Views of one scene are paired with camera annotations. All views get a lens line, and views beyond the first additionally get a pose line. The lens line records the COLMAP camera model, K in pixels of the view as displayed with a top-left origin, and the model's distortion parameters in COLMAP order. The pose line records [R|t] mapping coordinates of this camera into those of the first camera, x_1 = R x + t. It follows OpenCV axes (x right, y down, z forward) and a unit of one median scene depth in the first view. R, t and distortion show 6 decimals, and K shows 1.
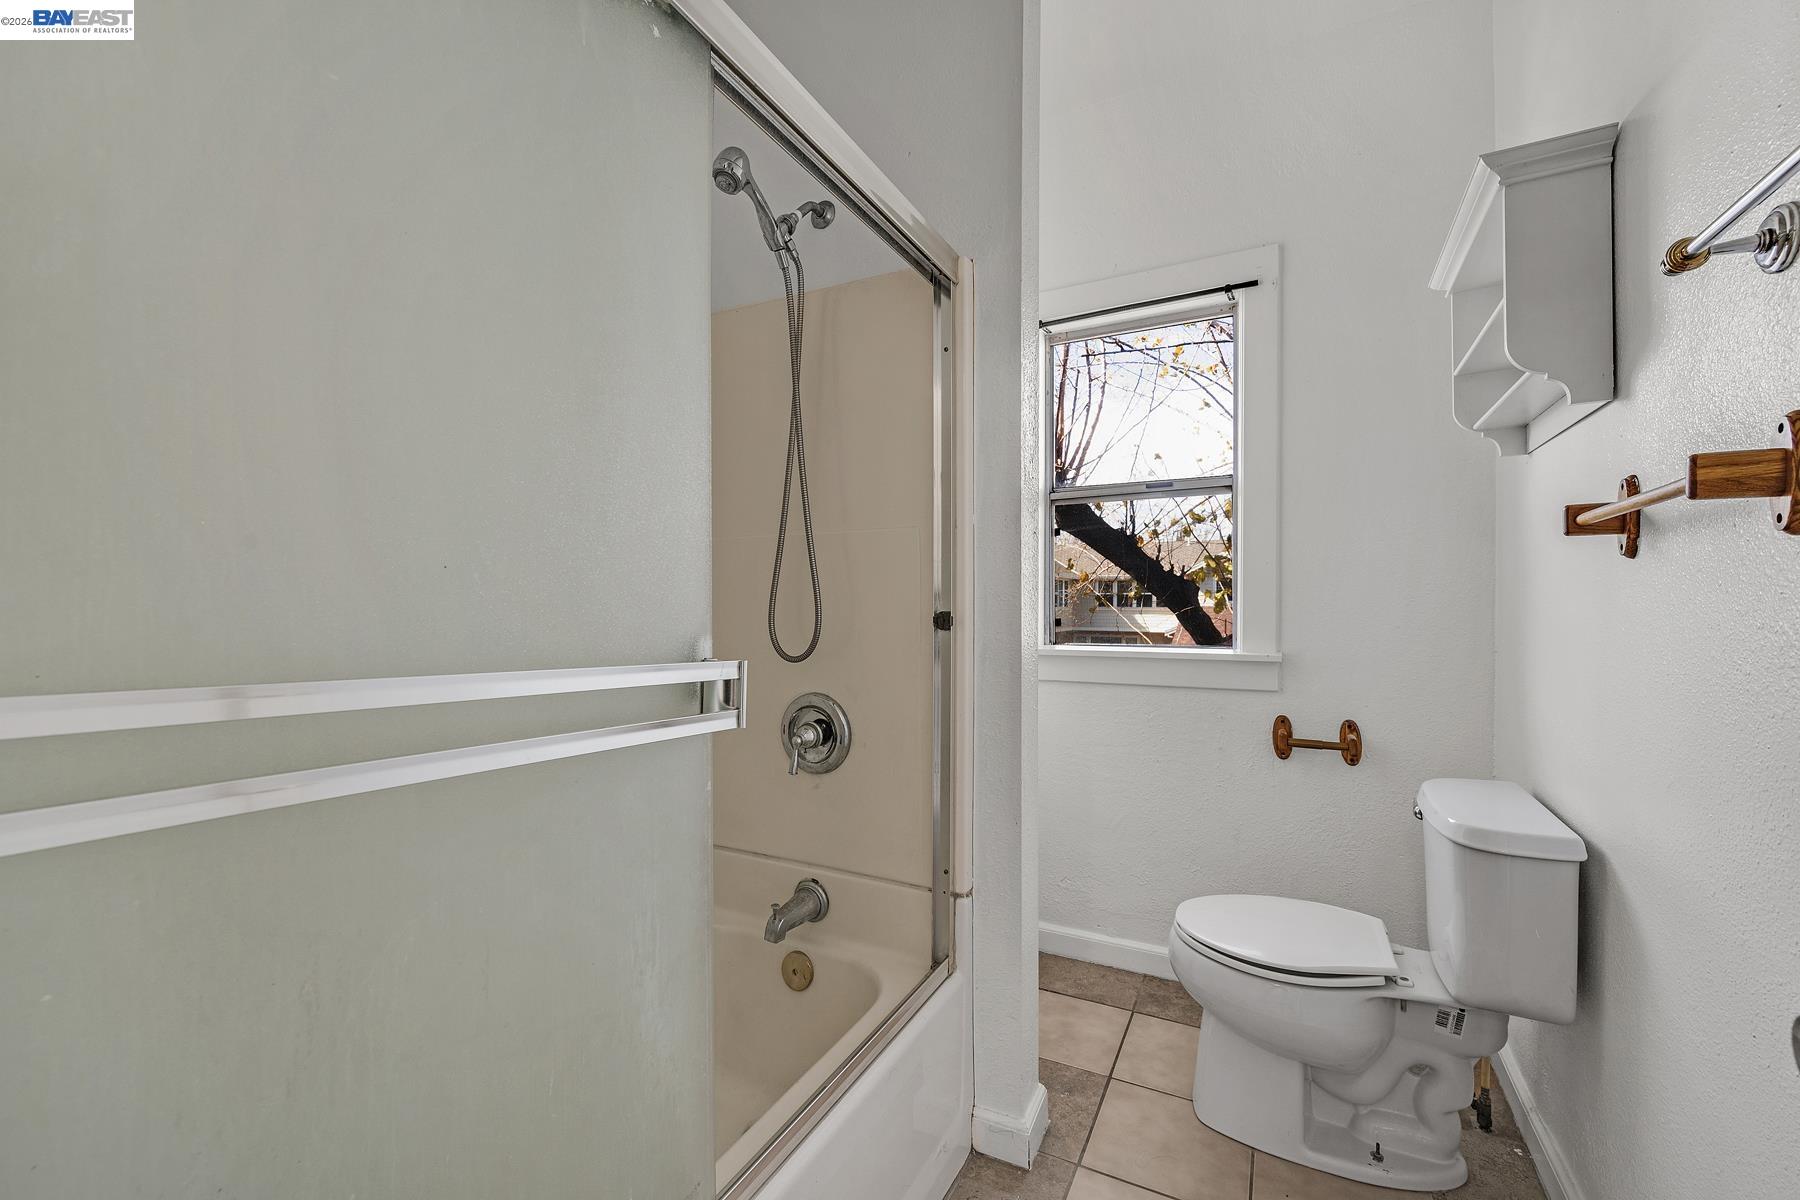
lens RADIAL K [[754.1, 0, 907.7], [0, 754.1, 603.5], [0, 0, 1]] dist [0.011463, -0.000366]
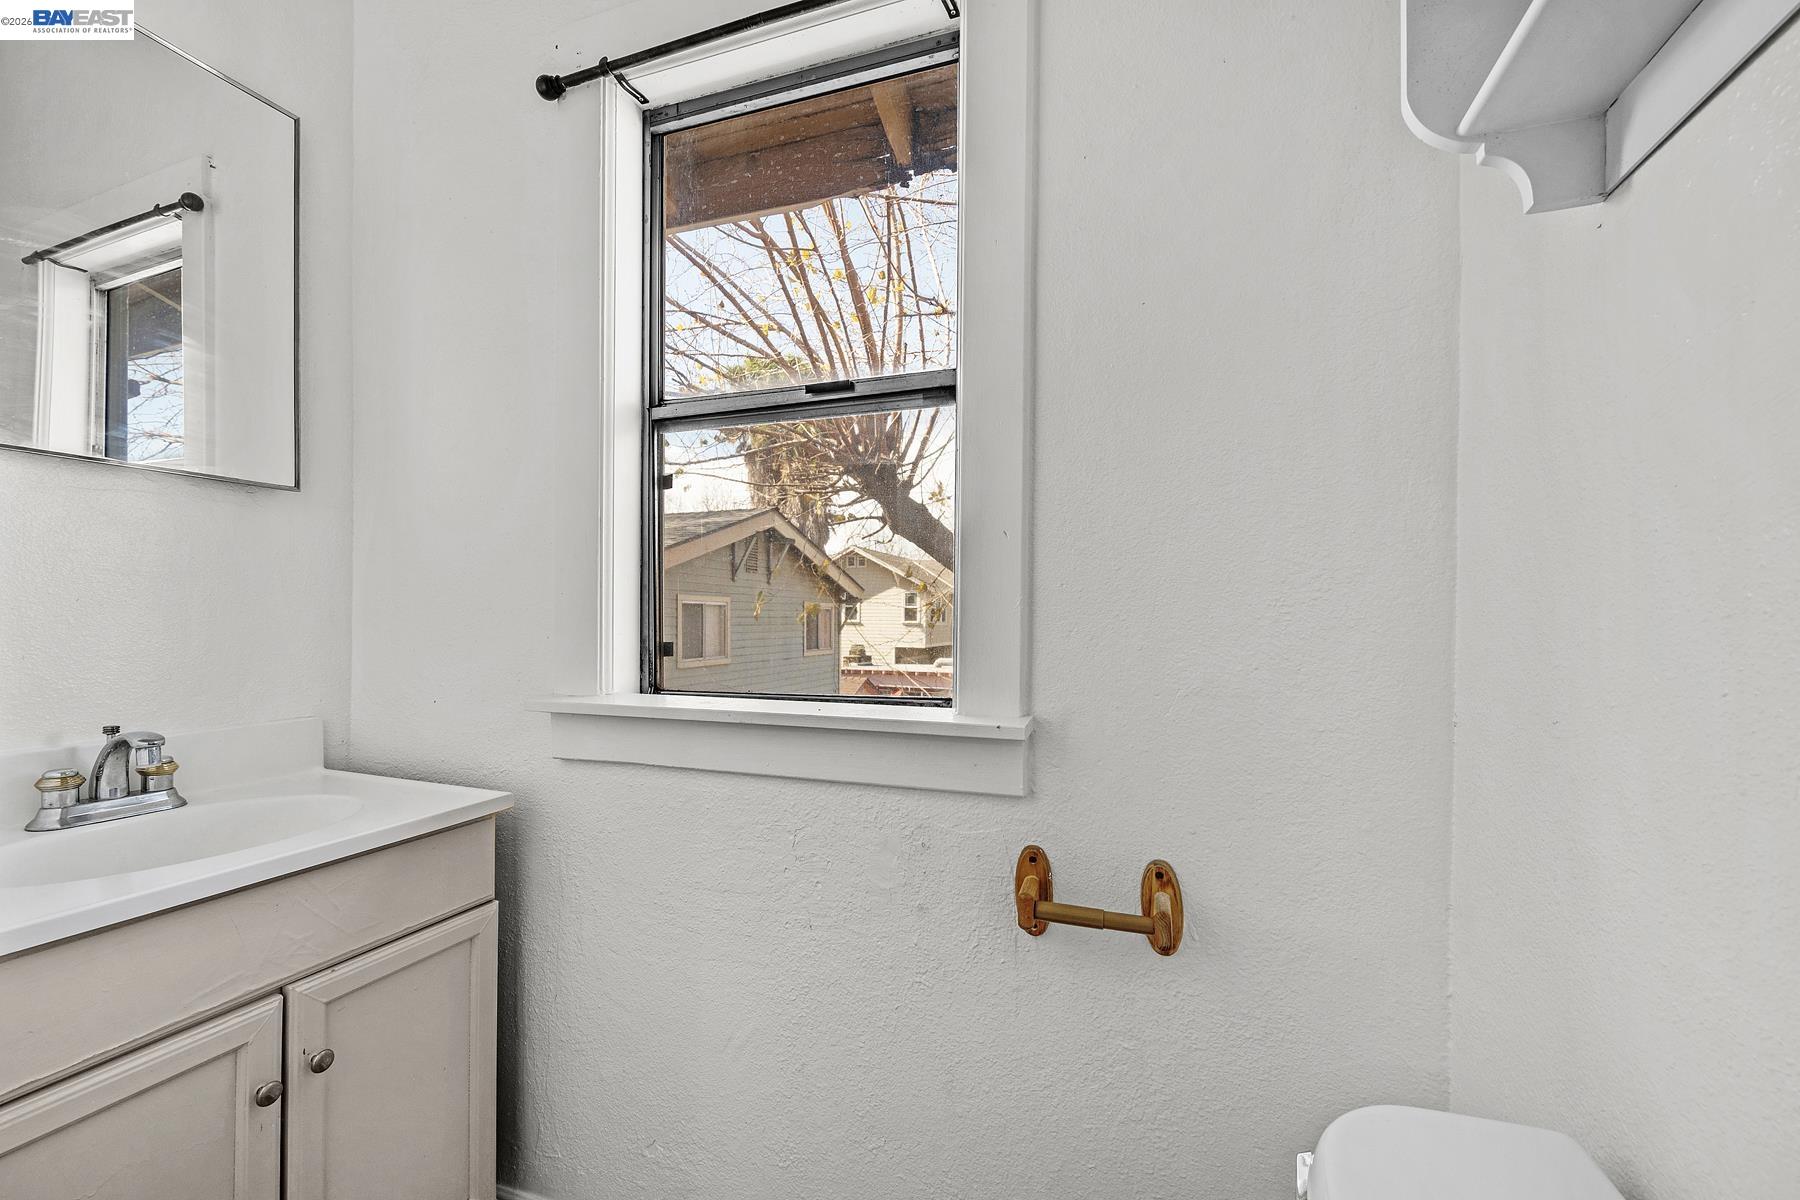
lens RADIAL K [[716.8, 0, 890.5], [0, 716.8, 609.1], [0, 0, 1]] dist [0.007785, -0.002256]
pose [[0.992949, 0.008919, 0.118210, 0.357657], [-0.007814, 0.999921, -0.009805, 0.000729], [-0.118288, 0.008812, 0.992940, 0.566167]]
